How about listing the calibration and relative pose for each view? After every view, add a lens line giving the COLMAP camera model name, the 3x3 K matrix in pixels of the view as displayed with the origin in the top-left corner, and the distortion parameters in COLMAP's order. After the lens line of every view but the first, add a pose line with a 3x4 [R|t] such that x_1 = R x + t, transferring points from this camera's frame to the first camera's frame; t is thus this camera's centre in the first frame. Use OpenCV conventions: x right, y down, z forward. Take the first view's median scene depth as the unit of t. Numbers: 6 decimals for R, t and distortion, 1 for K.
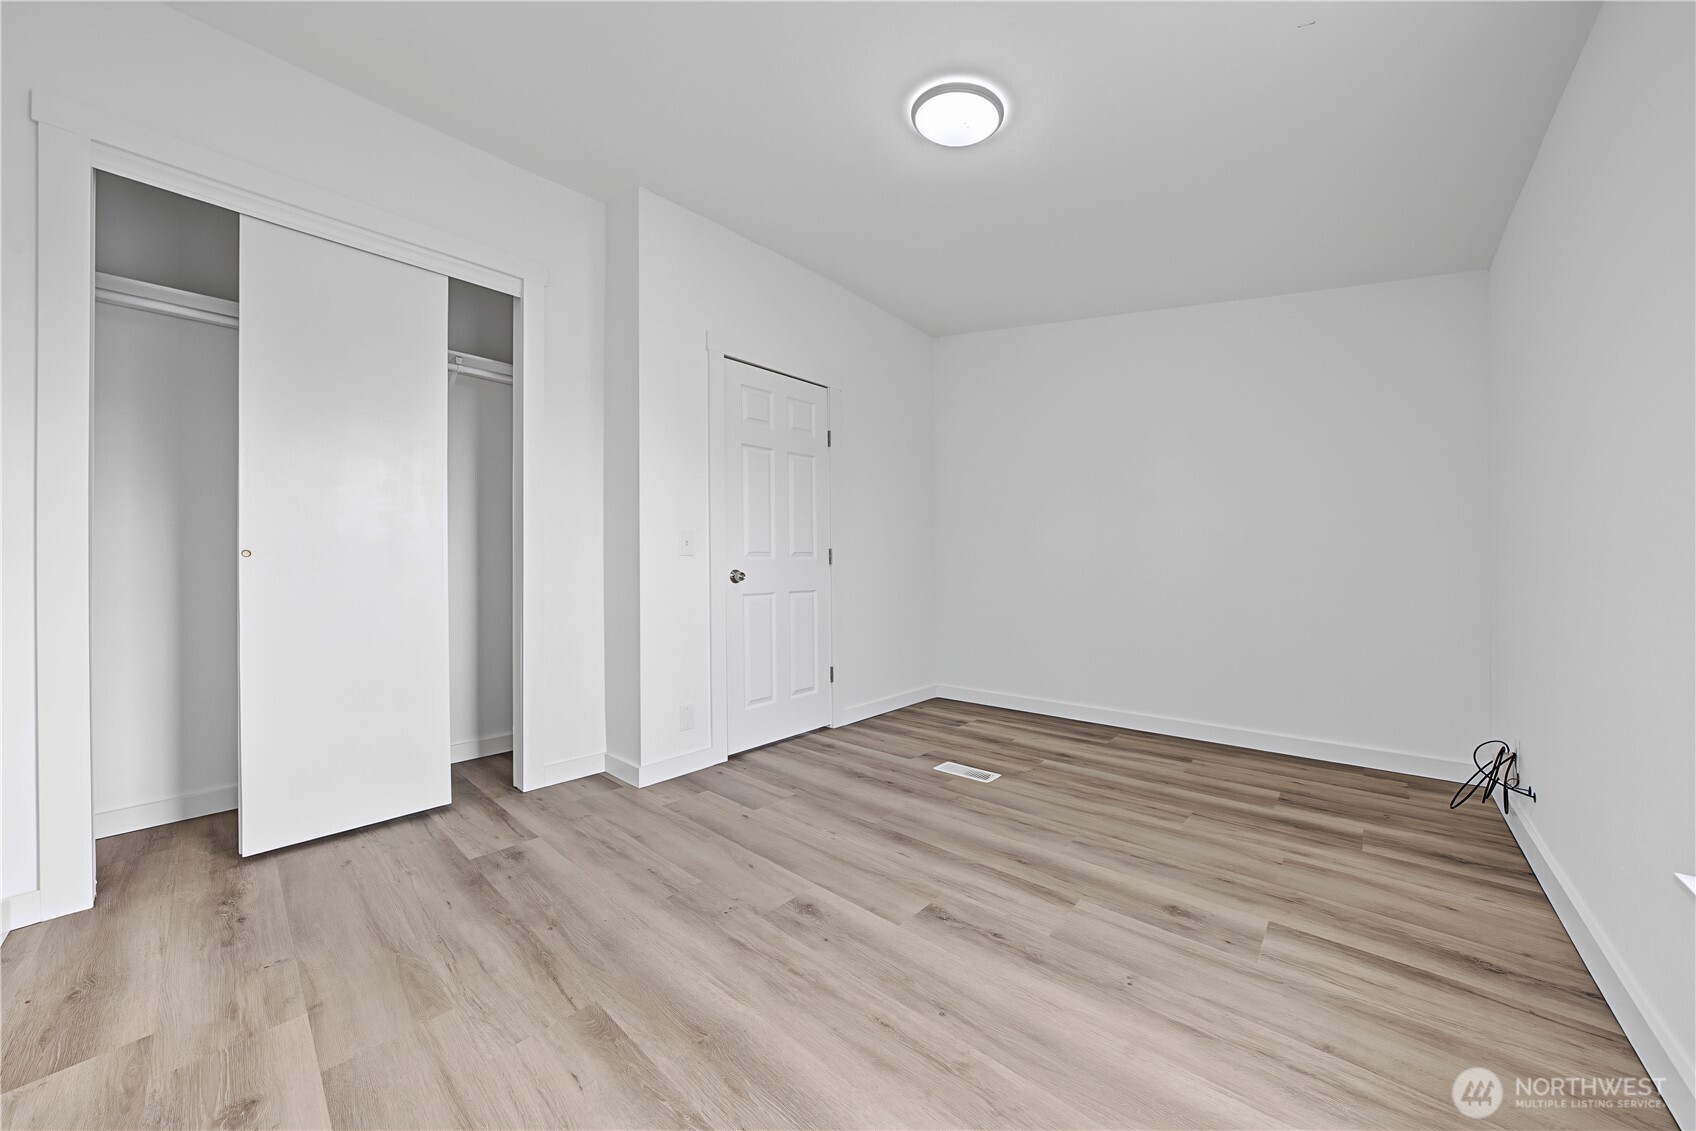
lens RADIAL K [[583.6, 0, 848.0], [0, 583.6, 565.5], [0, 0, 1]] dist [-0.029695, 0.007028]
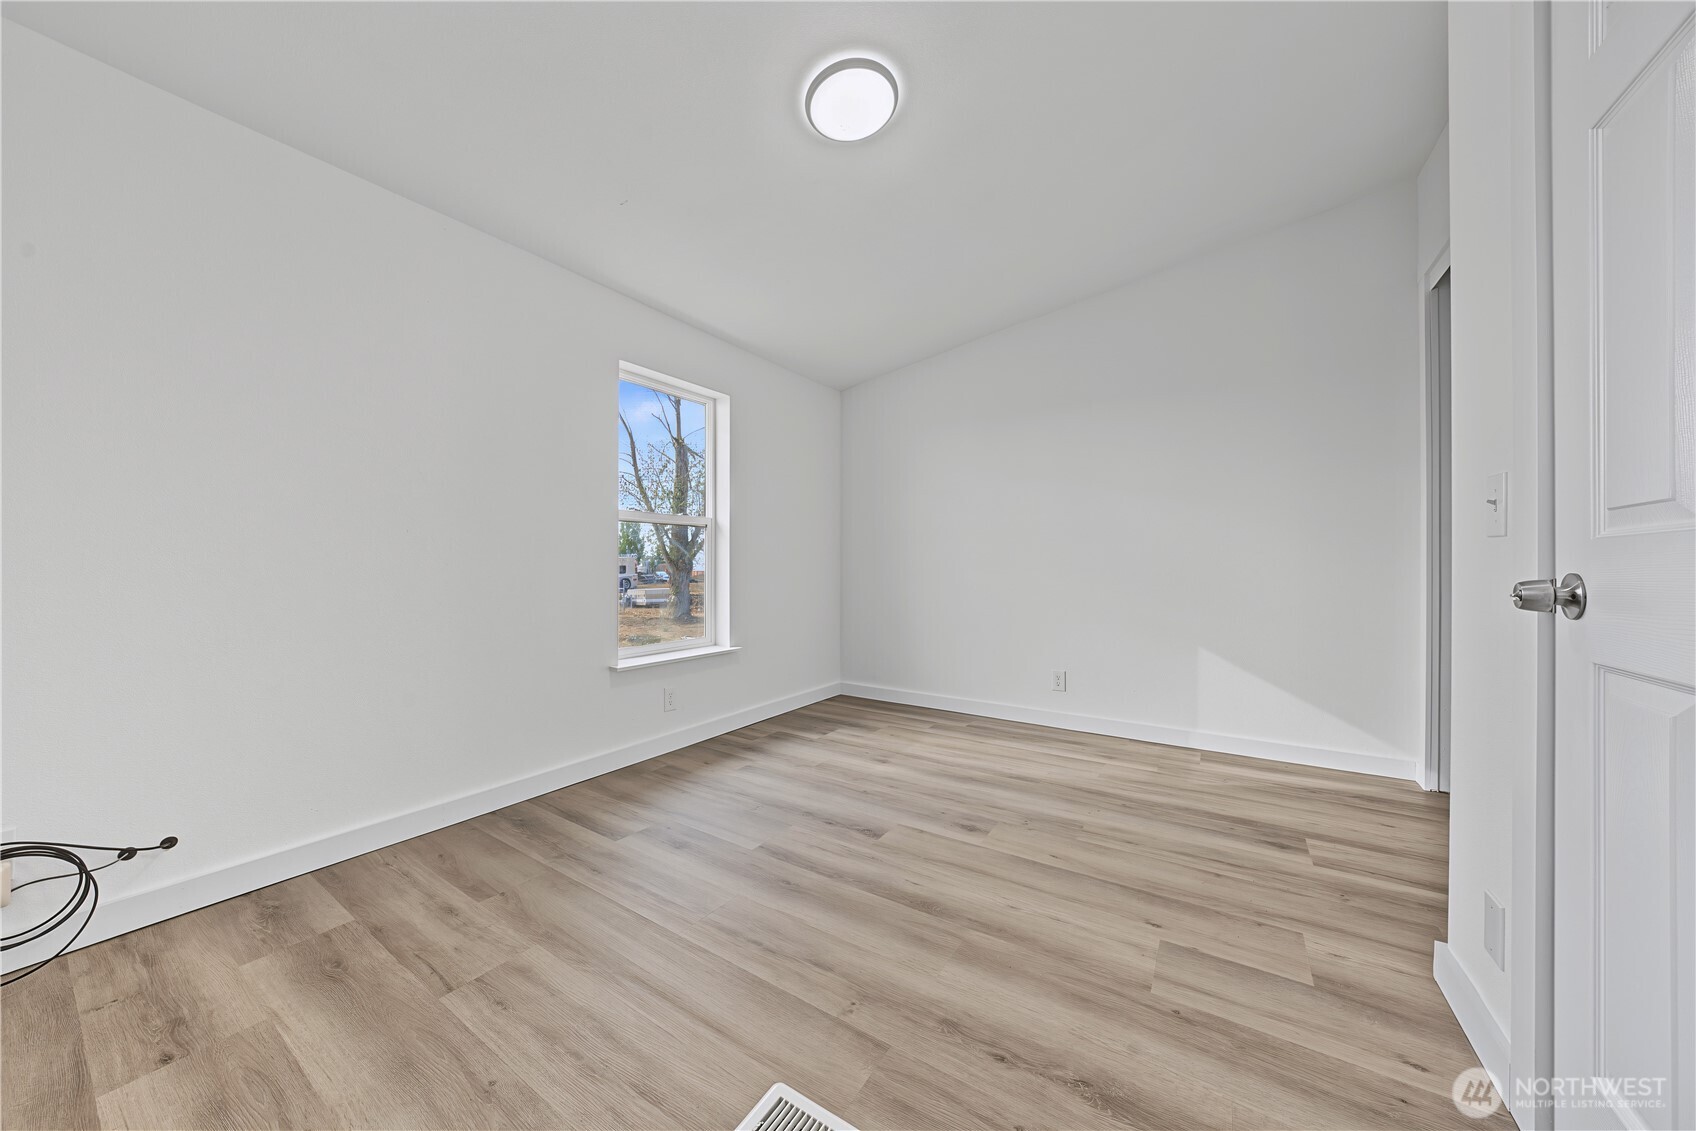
lens RADIAL K [[583.6, 0, 848.0], [0, 583.6, 565.5], [0, 0, 1]] dist [-0.029695, 0.007028]
pose [[-0.987599, 0.003068, -0.156969, 0.357130], [0.002738, 0.999994, 0.002319, 0.002458], [0.156975, 0.001860, -0.987601, 1.987038]]
